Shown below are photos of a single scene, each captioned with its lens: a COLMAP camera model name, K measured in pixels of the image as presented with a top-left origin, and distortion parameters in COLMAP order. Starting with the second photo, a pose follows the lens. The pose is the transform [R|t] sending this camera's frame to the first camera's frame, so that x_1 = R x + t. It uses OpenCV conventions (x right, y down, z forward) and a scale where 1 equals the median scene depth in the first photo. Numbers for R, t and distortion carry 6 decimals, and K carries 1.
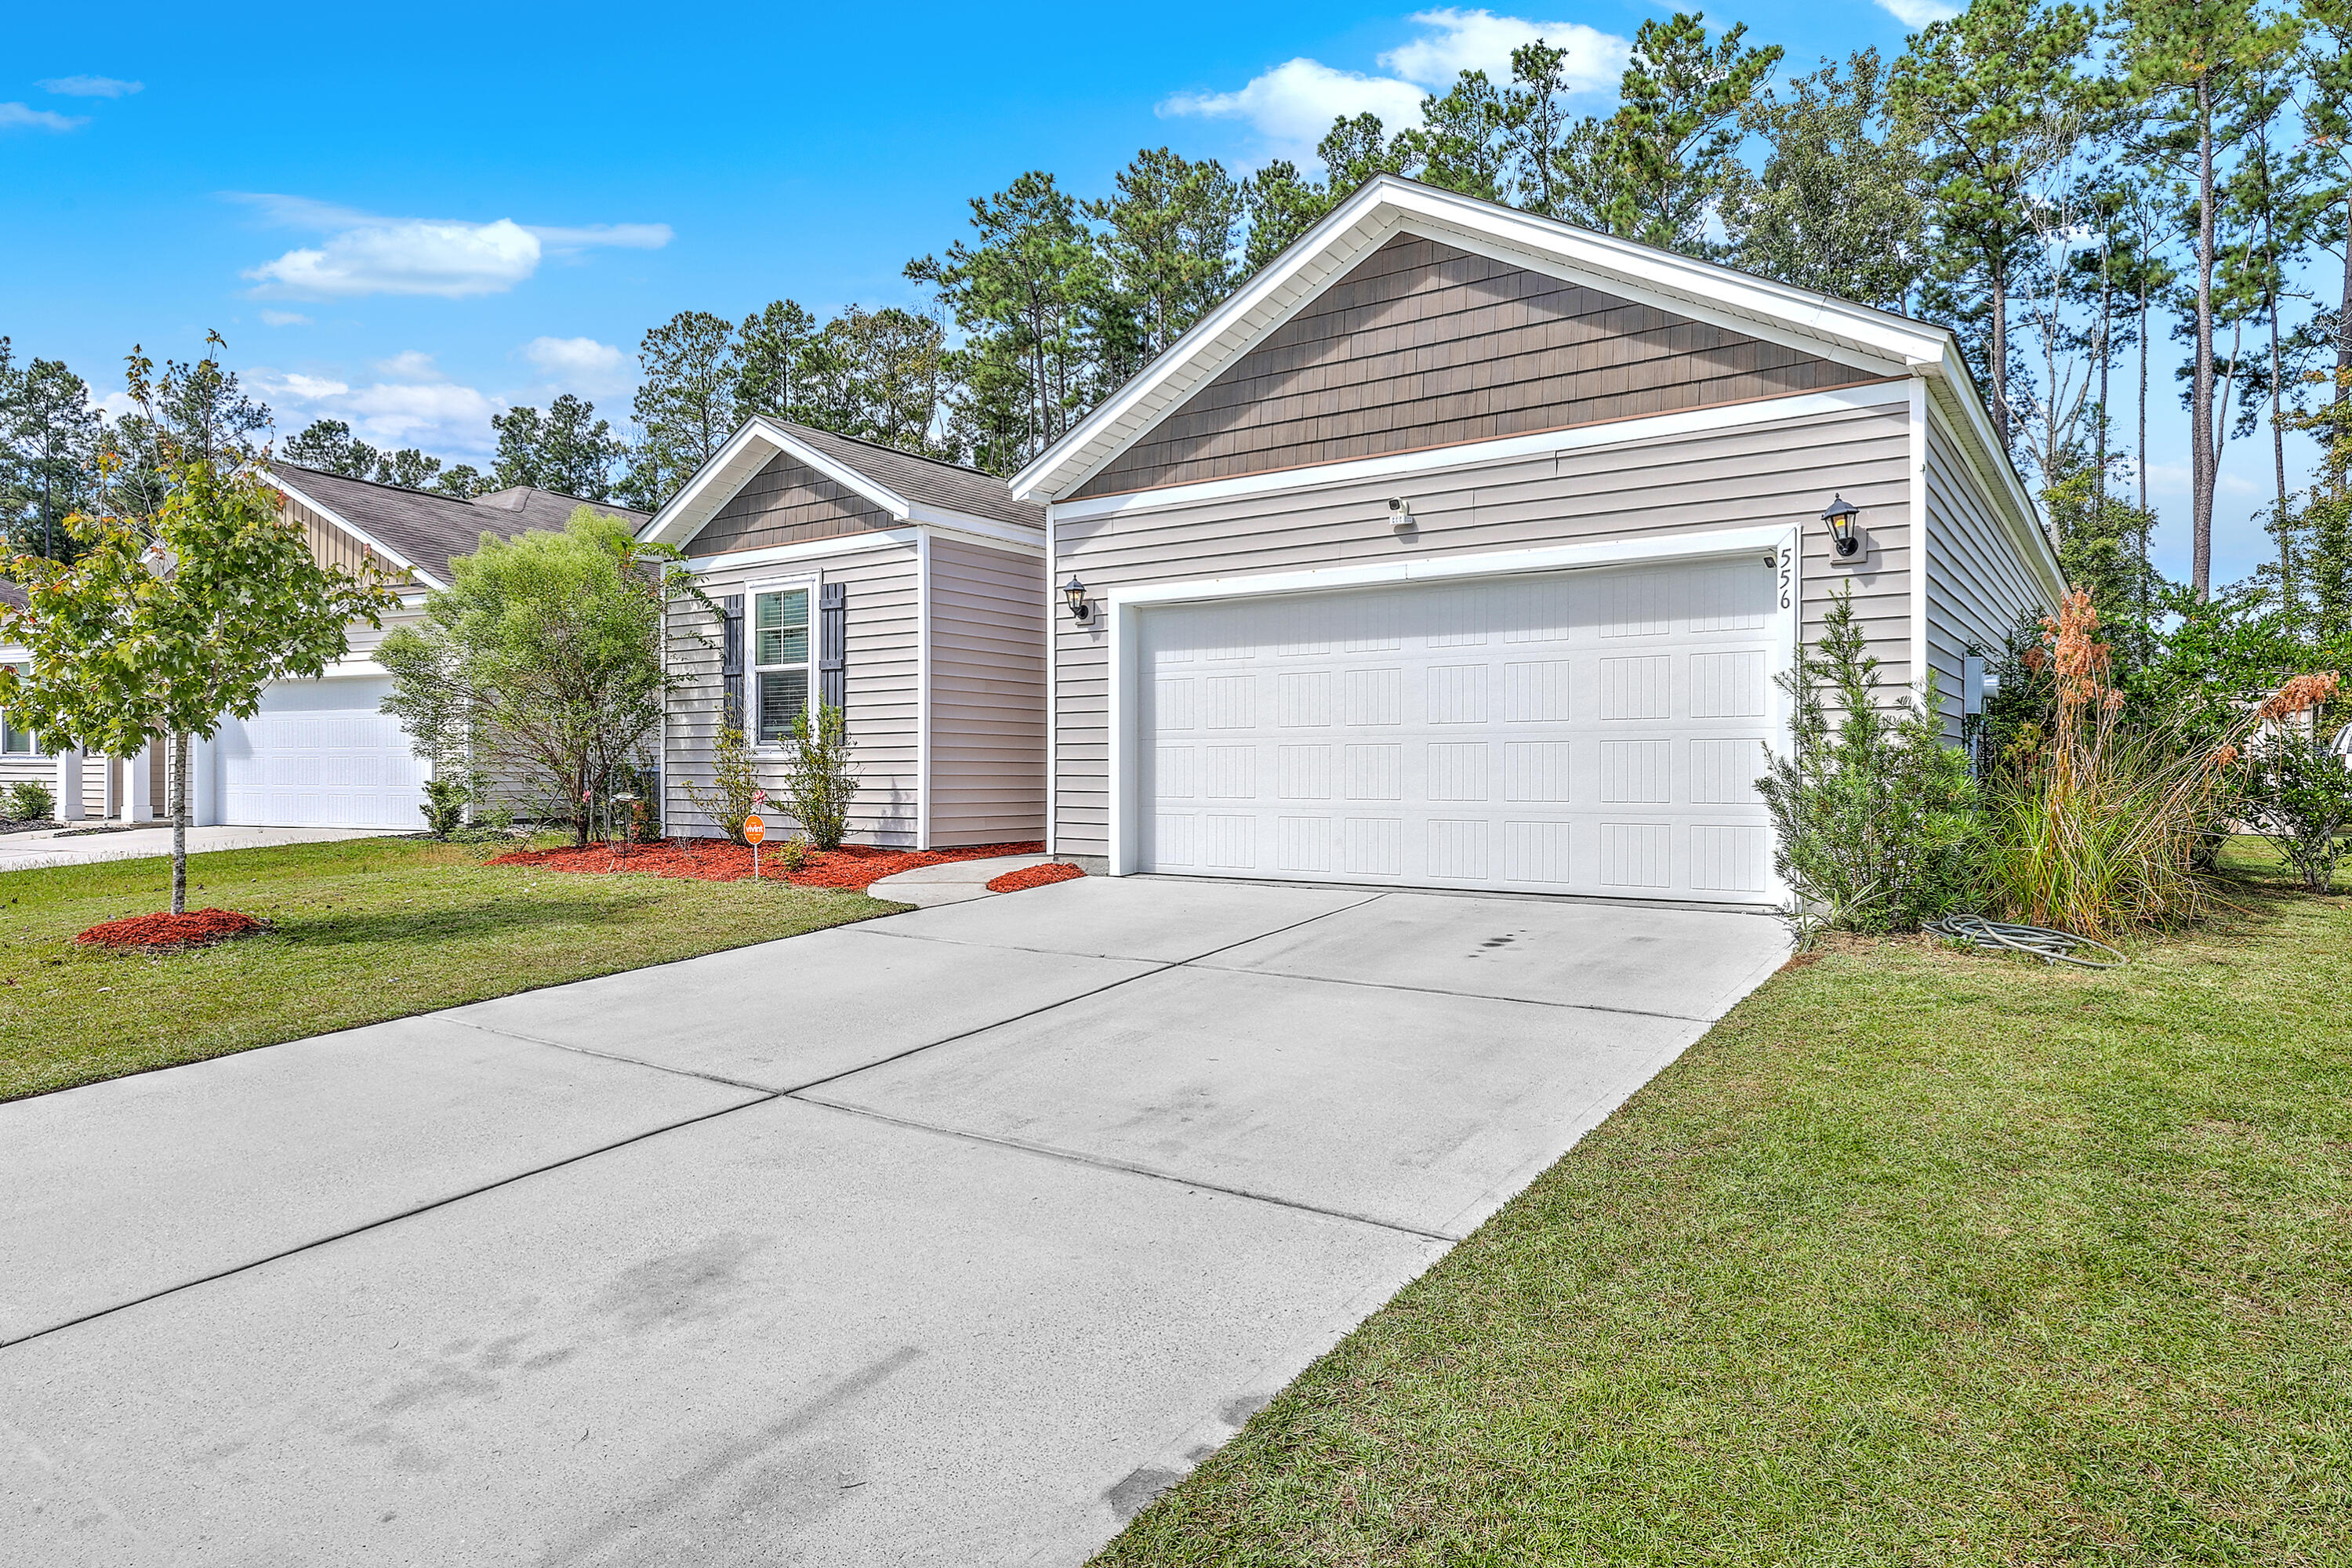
lens RADIAL K [[1389.6, 0, 1178.4], [0, 1389.6, 778.2], [0, 0, 1]] dist [-0.005578, -0.000302]
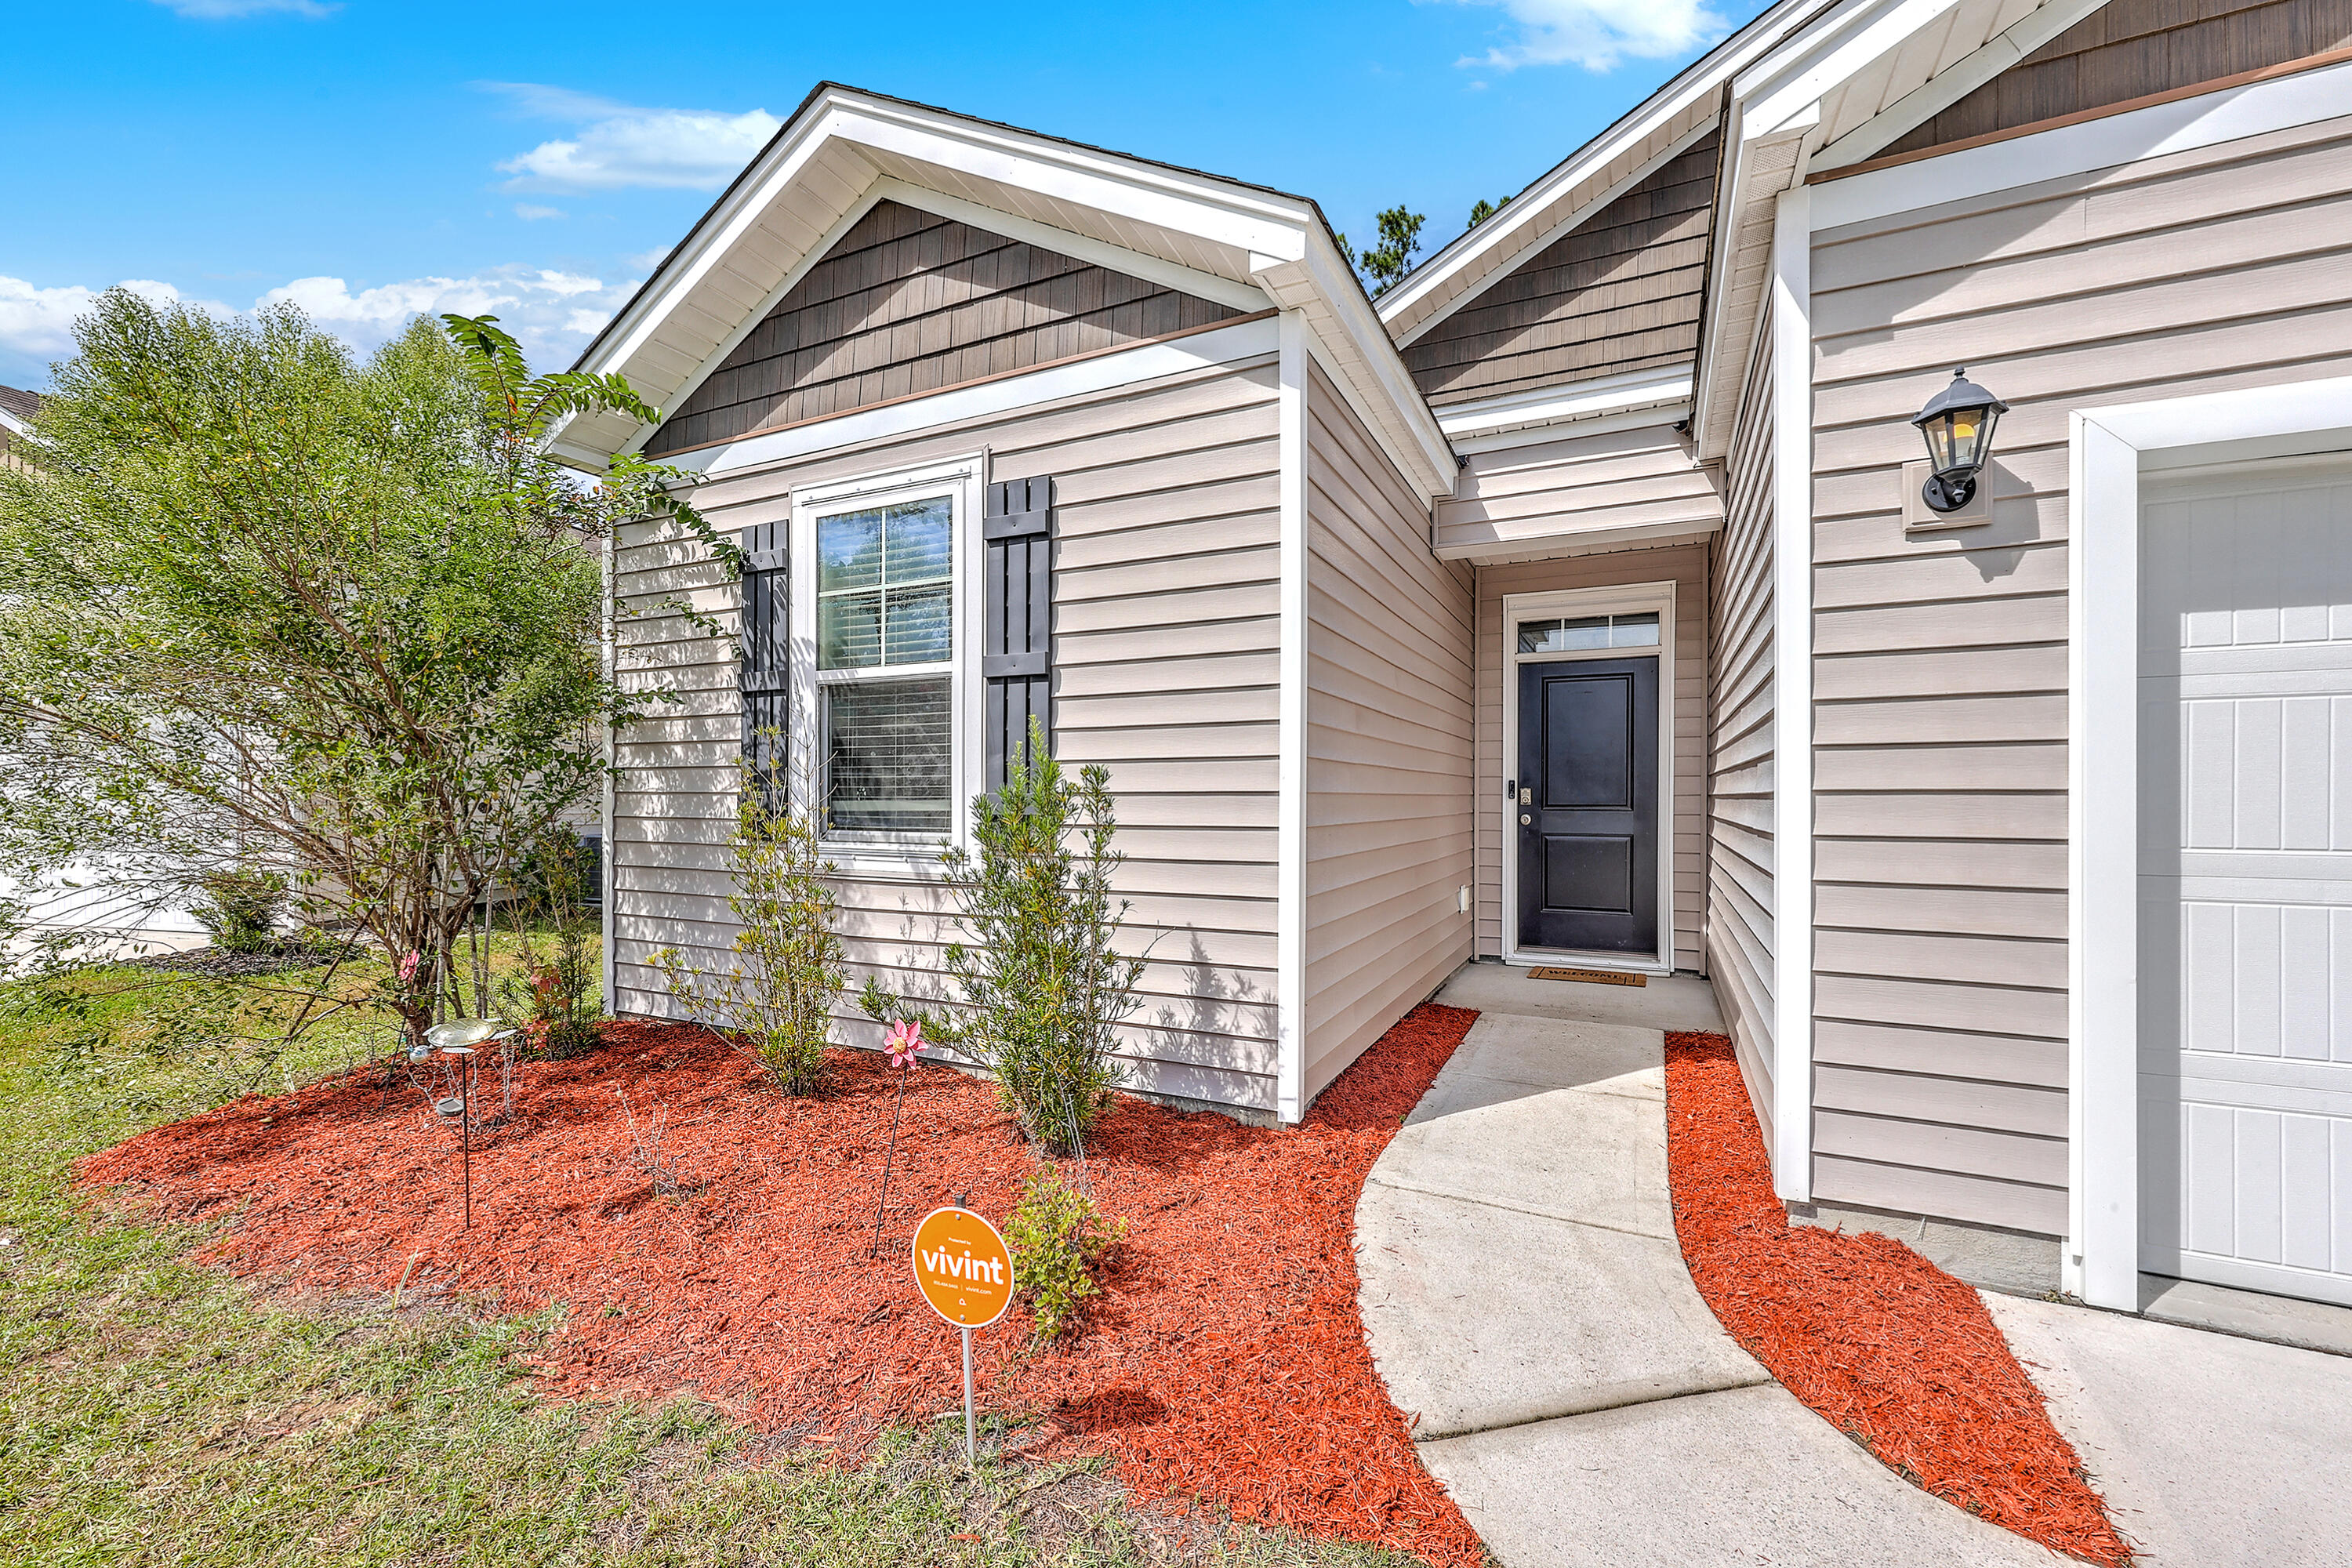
lens RADIAL K [[959.8, 0, 1173.1], [0, 959.8, 793.6], [0, 0, 1]] dist [0.001191, -0.000310]
pose [[0.987732, 0.000224, 0.156158, -0.236822], [0.000419, 0.999992, -0.004082, -0.038342], [-0.156157, 0.004097, 0.987724, 0.662452]]
